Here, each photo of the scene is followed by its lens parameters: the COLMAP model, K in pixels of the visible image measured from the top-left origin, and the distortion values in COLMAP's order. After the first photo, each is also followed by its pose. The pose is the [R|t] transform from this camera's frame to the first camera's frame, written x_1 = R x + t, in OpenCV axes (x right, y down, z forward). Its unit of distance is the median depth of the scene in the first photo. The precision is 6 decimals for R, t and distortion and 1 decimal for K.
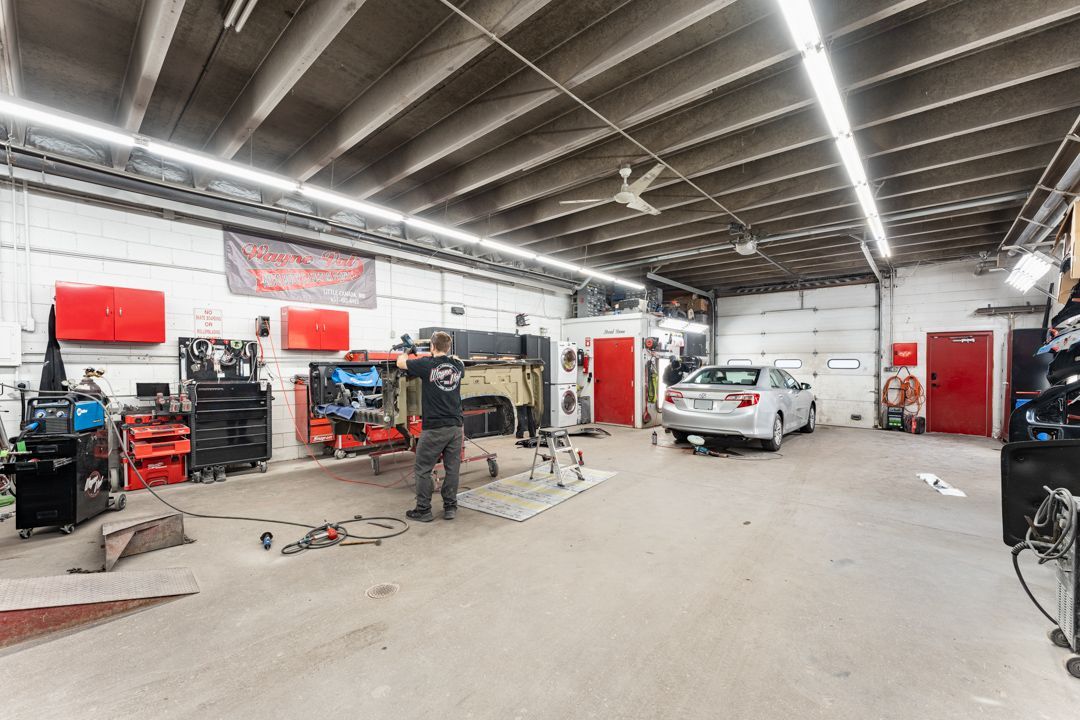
lens RADIAL K [[431.4, 0, 540.0], [0, 431.4, 360.0], [0, 0, 1]] dist [-0.000207, -0.000020]
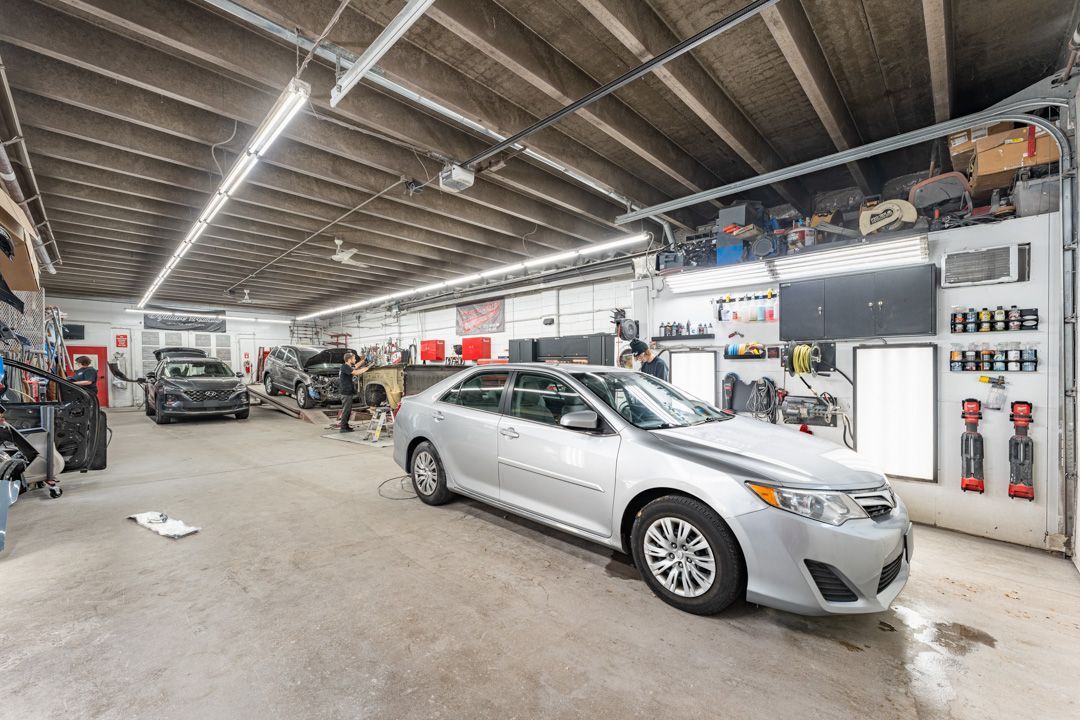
lens RADIAL K [[431.4, 0, 540.0], [0, 431.4, 360.0], [0, 0, 1]] dist [-0.000207, -0.000020]
pose [[-0.047308, -0.024449, -0.998581, 1.083874], [0.006319, 0.999673, -0.024776, 0.021077], [0.998860, -0.007482, -0.047138, 1.141868]]
